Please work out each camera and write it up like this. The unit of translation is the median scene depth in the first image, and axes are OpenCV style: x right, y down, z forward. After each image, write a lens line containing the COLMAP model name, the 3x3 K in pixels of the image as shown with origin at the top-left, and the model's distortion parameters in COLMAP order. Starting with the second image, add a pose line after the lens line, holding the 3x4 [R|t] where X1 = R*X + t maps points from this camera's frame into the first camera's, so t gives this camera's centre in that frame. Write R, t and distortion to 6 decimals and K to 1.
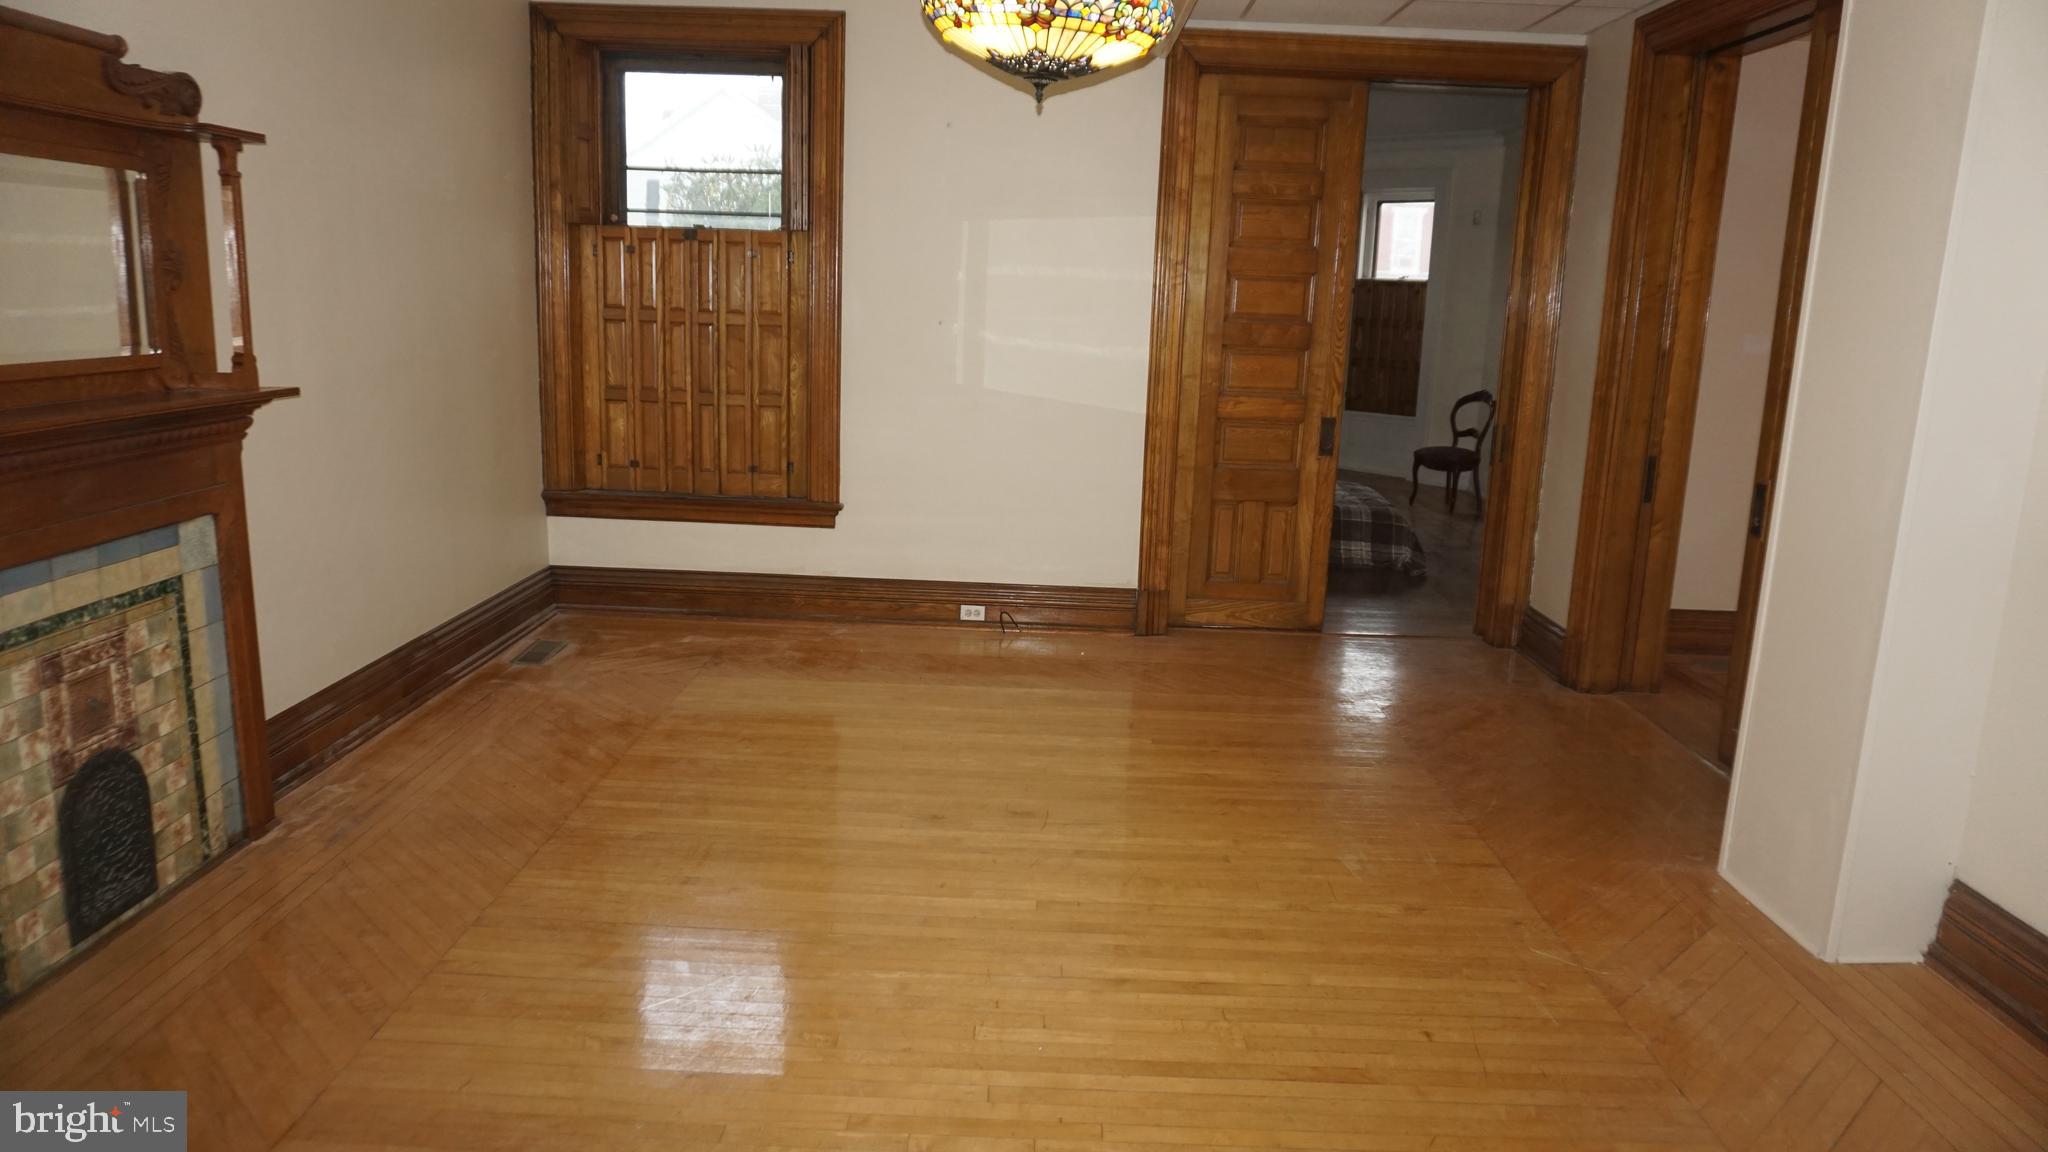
lens RADIAL K [[1389.2, 0, 1014.0], [0, 1389.2, 573.7], [0, 0, 1]] dist [-0.054533, 0.045916]
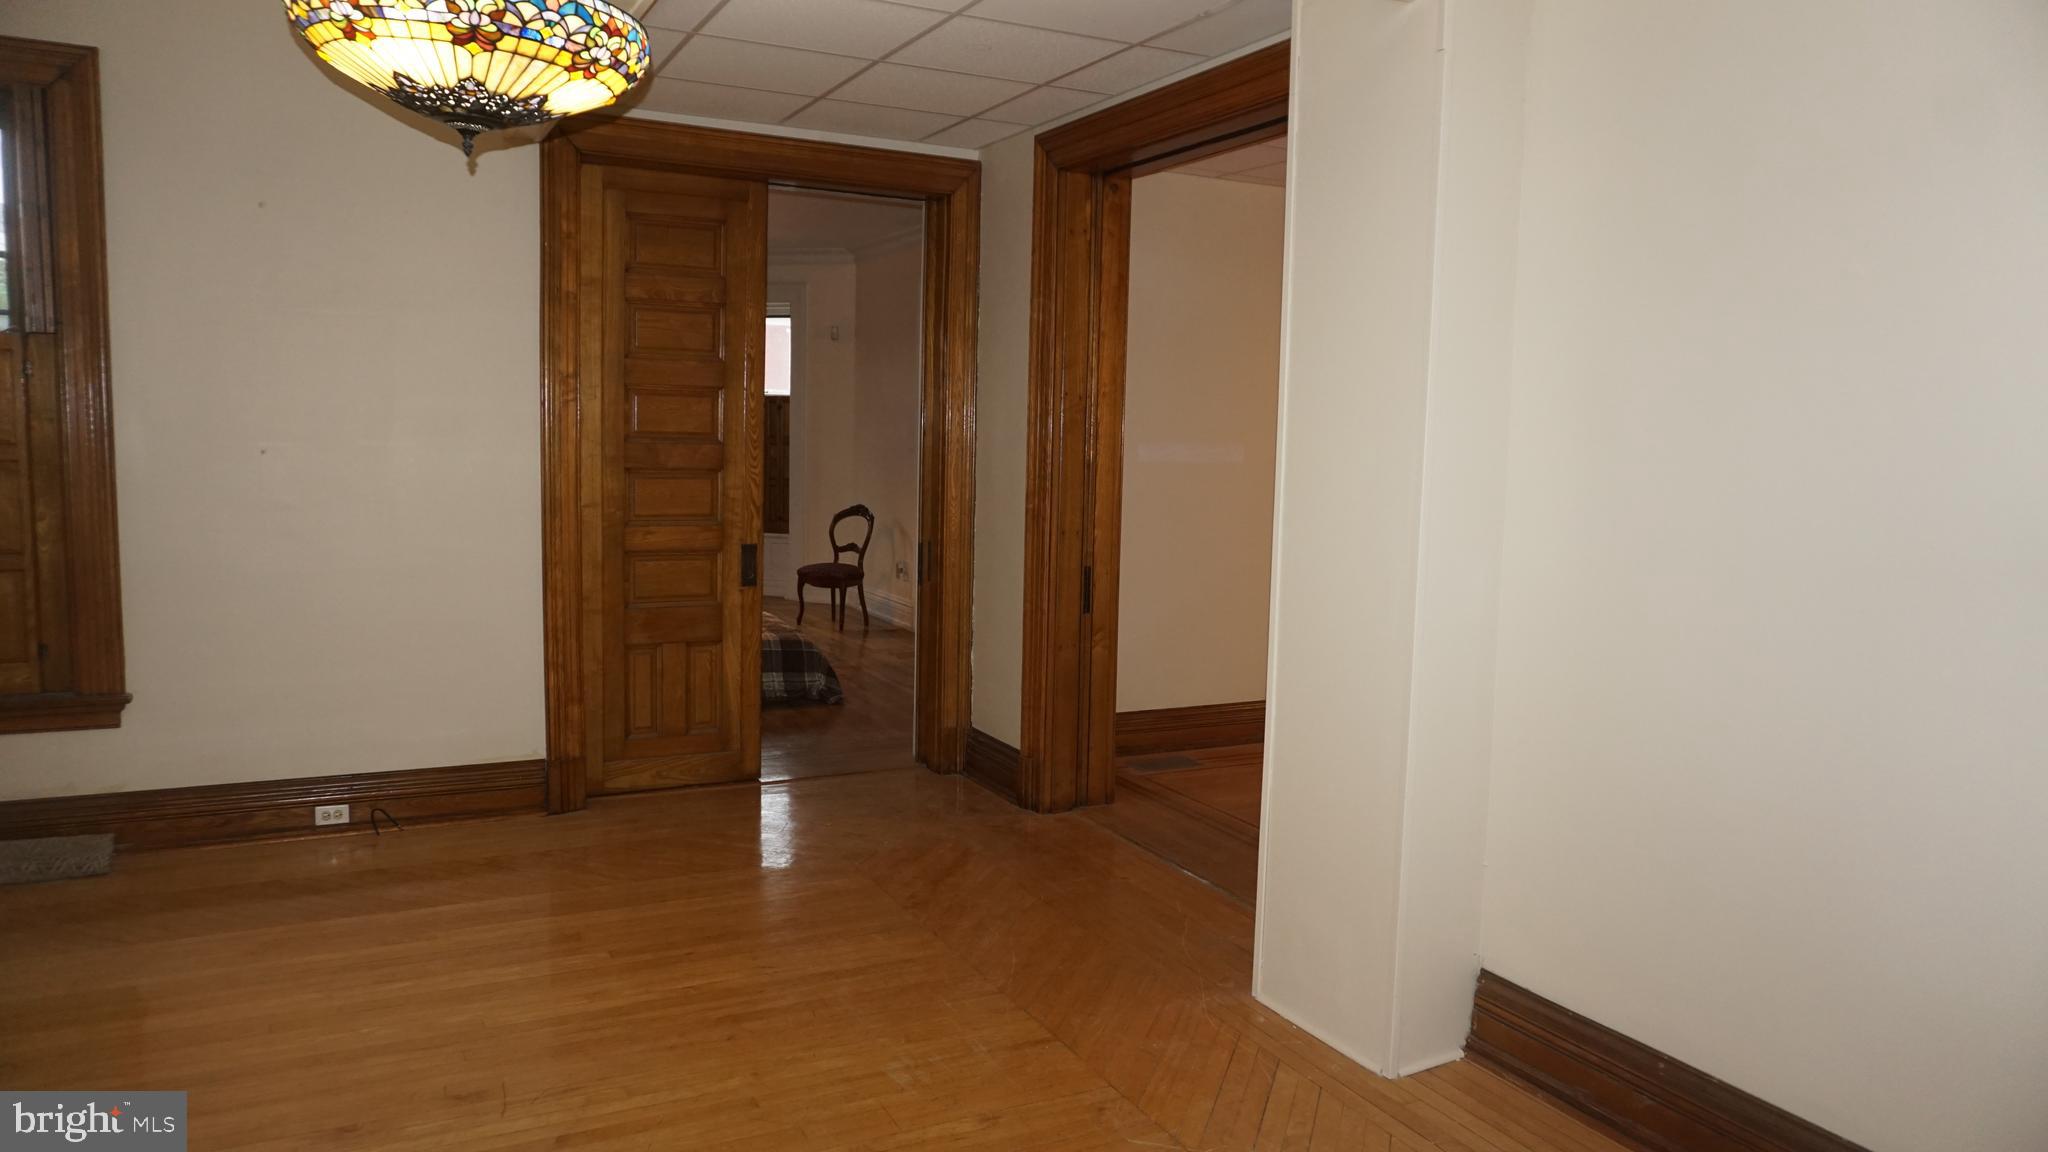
lens RADIAL K [[1371.5, 0, 1014.2], [0, 1371.5, 573.2], [0, 0, 1]] dist [-0.046510, 0.034686]
pose [[0.881093, -0.062024, 0.468858, -0.049958], [0.100077, 0.993365, -0.056658, -0.030770], [-0.462233, 0.096843, 0.881454, 0.155785]]
